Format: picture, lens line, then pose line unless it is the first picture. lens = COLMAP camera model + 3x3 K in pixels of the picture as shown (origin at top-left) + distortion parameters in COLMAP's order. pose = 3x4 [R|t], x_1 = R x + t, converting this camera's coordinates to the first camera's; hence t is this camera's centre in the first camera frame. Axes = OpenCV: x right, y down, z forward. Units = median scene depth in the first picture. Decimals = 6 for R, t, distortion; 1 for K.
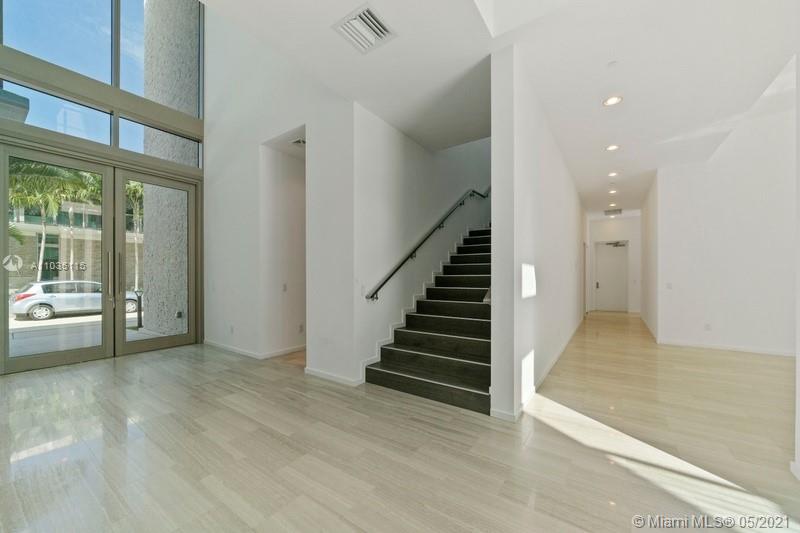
lens RADIAL K [[301.8, 0, 402.6], [0, 301.8, 275.8], [0, 0, 1]] dist [0.000001, -0.000114]
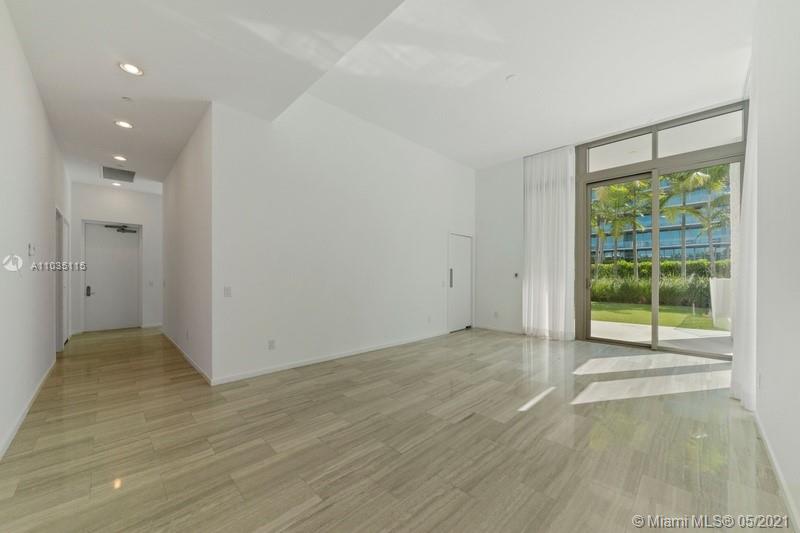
lens RADIAL K [[301.8, 0, 402.6], [0, 301.8, 275.8], [0, 0, 1]] dist [0.000001, -0.000114]
pose [[0.184036, -0.002643, 0.982916, 0.183526], [0.000487, 0.999997, 0.002597, -0.001862], [-0.982919, 0.000001, 0.184037, 0.295686]]
